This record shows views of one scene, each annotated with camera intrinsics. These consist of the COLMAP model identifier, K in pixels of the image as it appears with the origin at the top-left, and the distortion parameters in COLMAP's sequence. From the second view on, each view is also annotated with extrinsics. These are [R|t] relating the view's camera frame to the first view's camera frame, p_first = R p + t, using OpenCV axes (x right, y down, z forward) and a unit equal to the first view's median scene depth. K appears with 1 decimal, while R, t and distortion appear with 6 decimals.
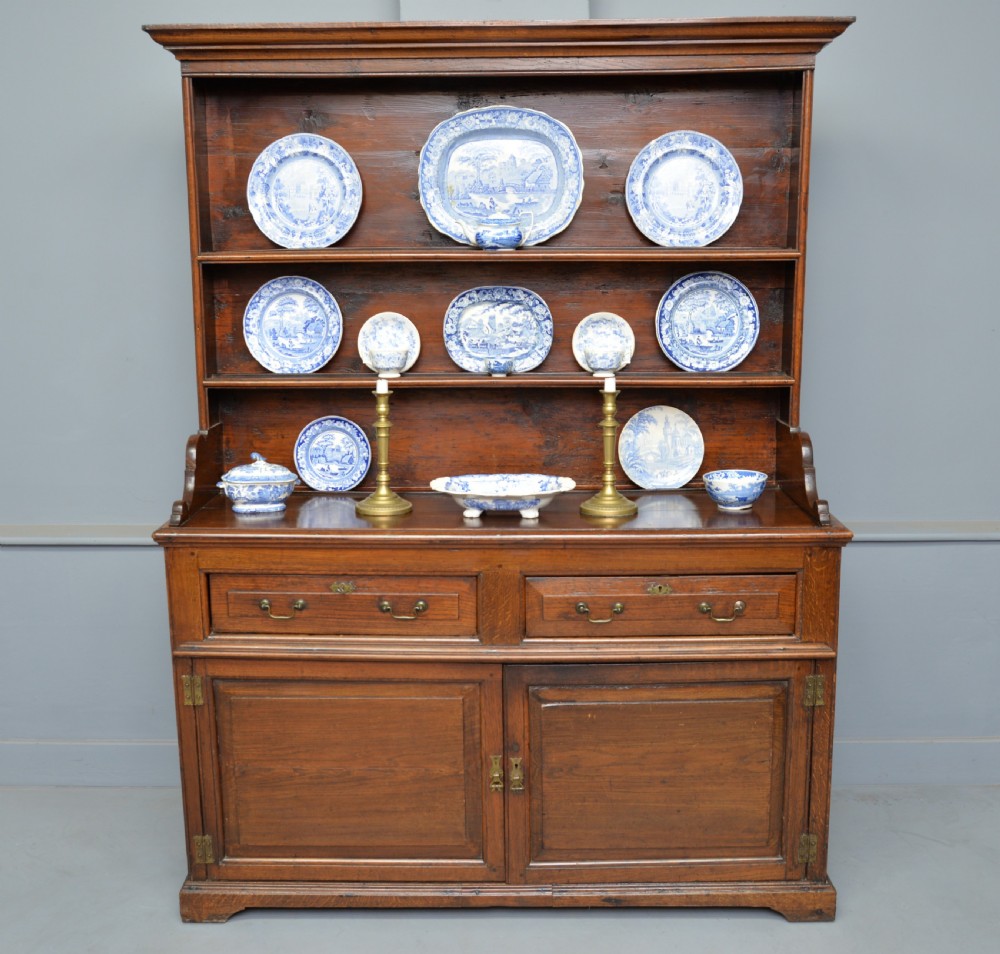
lens RADIAL K [[1124.9, 0, 496.3], [0, 1124.9, 488.7], [0, 0, 1]] dist [-0.042458, 0.000000]
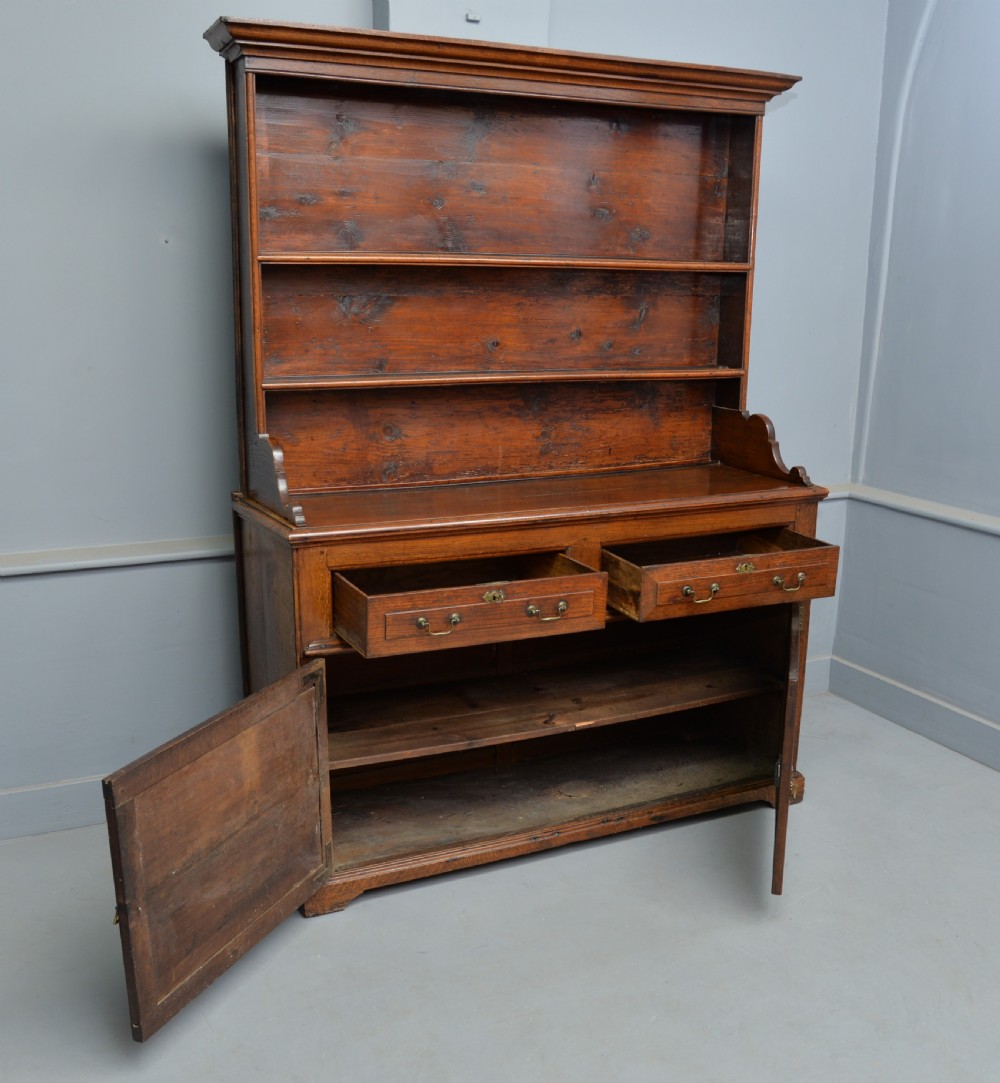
lens RADIAL K [[1138.3, 0, 461.7], [0, 1138.3, 577.9], [0, 0, 1]] dist [-0.083359, 0.000000]
pose [[0.902832, -0.095879, 0.419167, -0.565025], [0.071410, 0.994719, 0.073721, 0.013707], [-0.424022, -0.036625, 0.904911, 0.017280]]
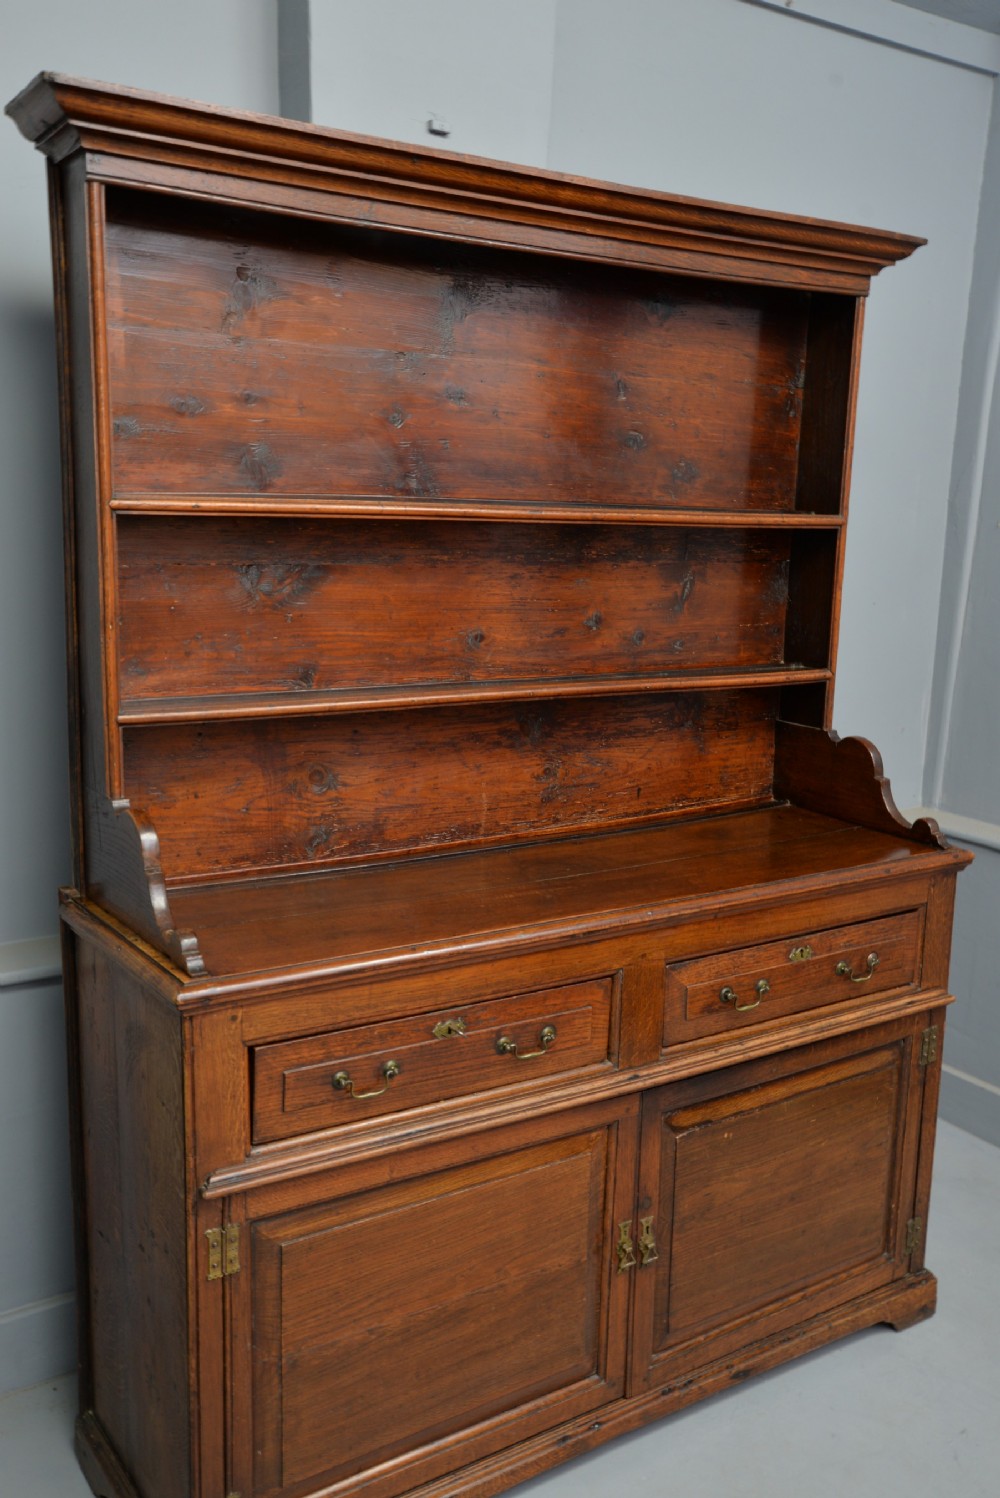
lens RADIAL K [[1350.7, 0, 491.8], [0, 1350.7, 758.0], [0, 0, 1]] dist [0.007970, 0.074879]
pose [[0.829622, -0.075313, 0.553222, -0.515899], [0.076969, 0.996827, 0.020279, -0.077121], [-0.552994, 0.025757, 0.832787, 0.323980]]
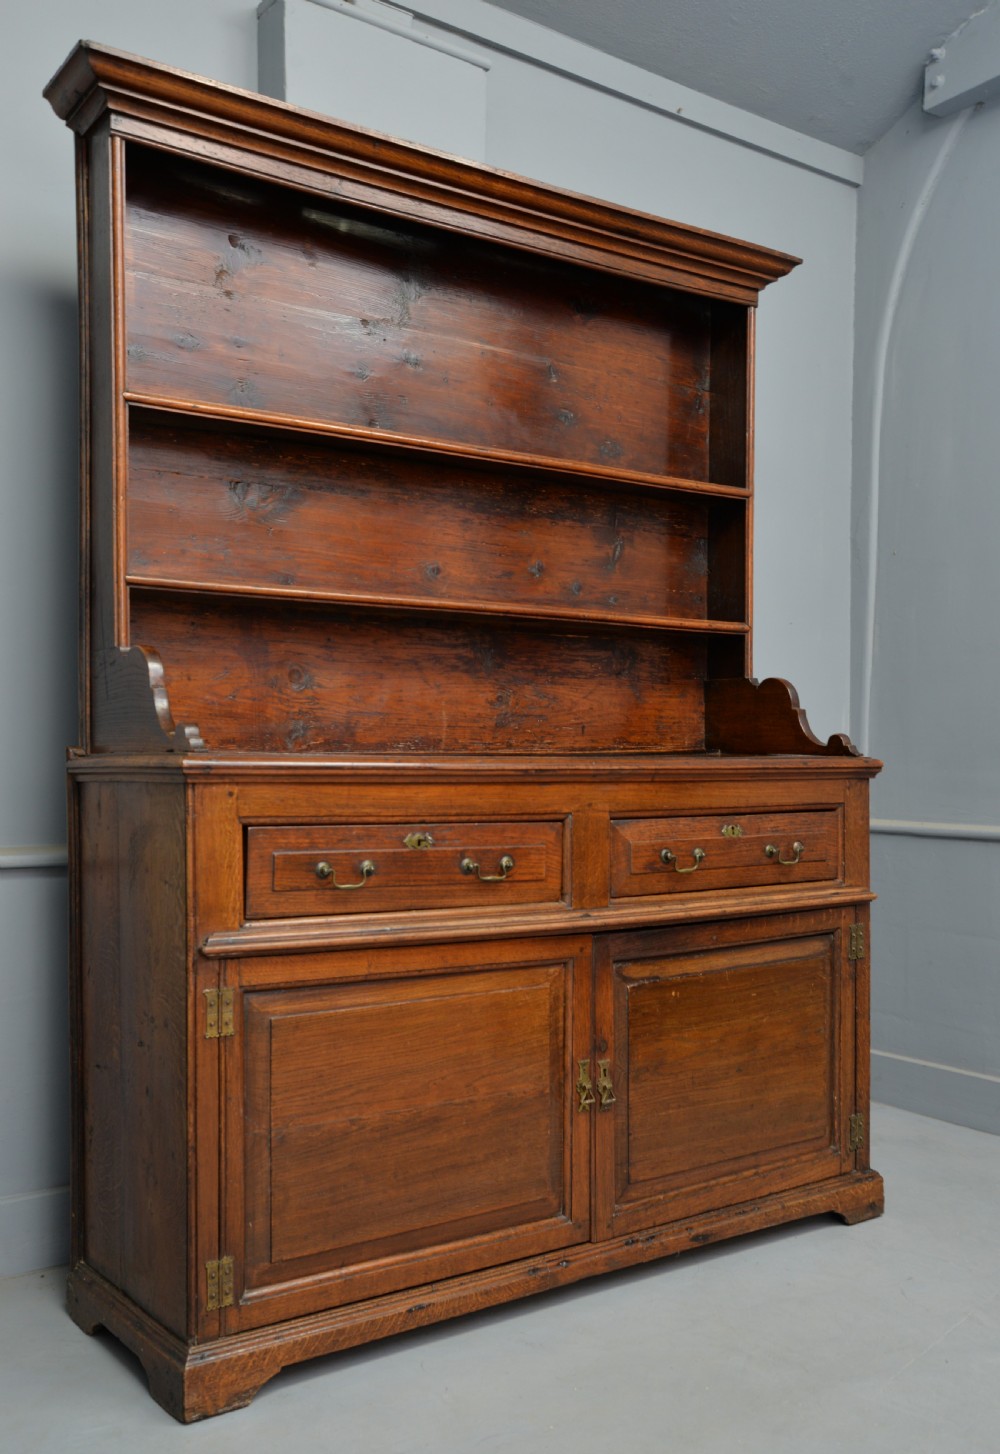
lens RADIAL K [[1372.6, 0, 499.9], [0, 1372.6, 769.7], [0, 0, 1]] dist [0.032627, 0.000000]
pose [[0.805456, 0.003638, 0.592644, -0.599414], [0.107248, 0.982577, -0.151791, 0.177267], [-0.582871, 0.185821, 0.791032, 0.249266]]
